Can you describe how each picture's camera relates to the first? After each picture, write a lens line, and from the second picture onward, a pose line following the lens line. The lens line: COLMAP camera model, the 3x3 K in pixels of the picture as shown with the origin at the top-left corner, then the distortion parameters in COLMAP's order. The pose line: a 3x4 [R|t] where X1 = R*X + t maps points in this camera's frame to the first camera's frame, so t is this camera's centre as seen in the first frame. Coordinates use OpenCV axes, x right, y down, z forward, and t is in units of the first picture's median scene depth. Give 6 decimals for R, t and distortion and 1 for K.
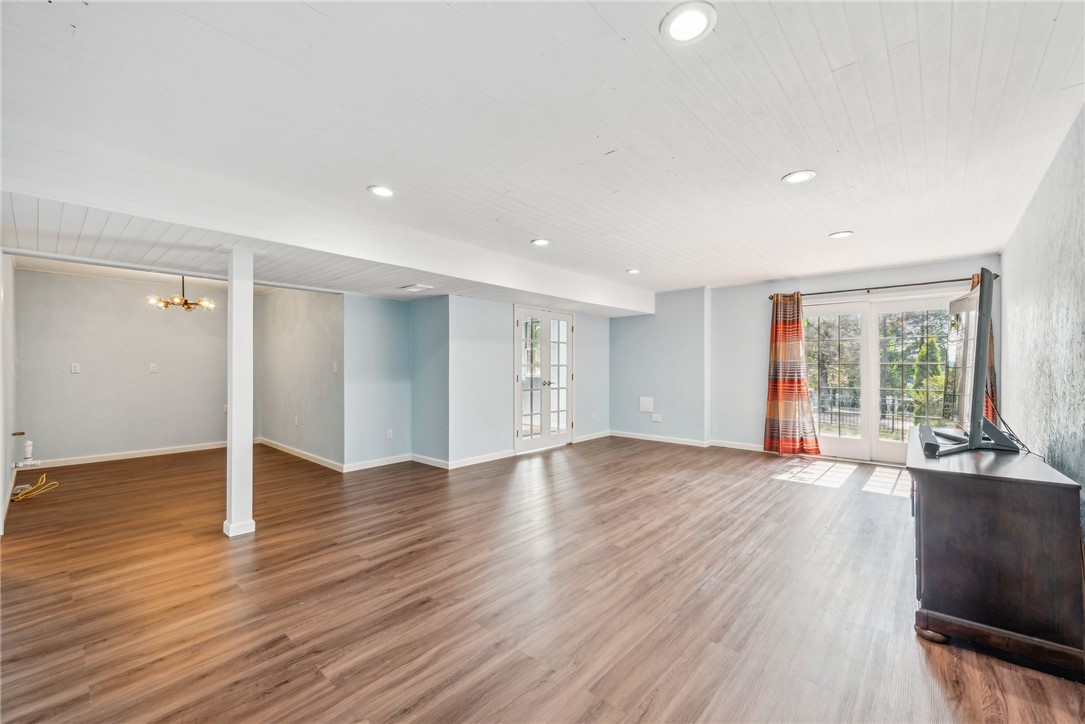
lens RADIAL K [[443.5, 0, 542.5], [0, 443.5, 362.0], [0, 0, 1]] dist [0.000782, 0.000023]
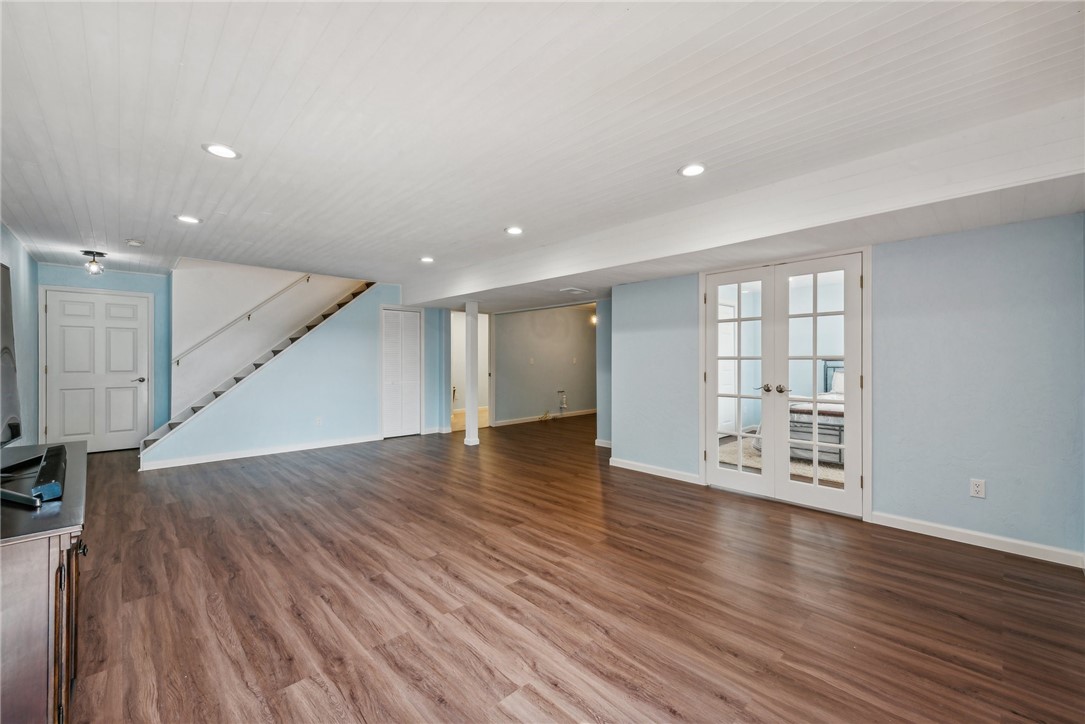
lens RADIAL K [[439.7, 0, 542.5], [0, 439.7, 362.0], [0, 0, 1]] dist [0.000229, 0.000000]
pose [[-0.080668, 0.008674, -0.996703, 0.902546], [0.010434, 0.999915, 0.007857, 0.008282], [0.996686, -0.009765, -0.080751, 1.101047]]
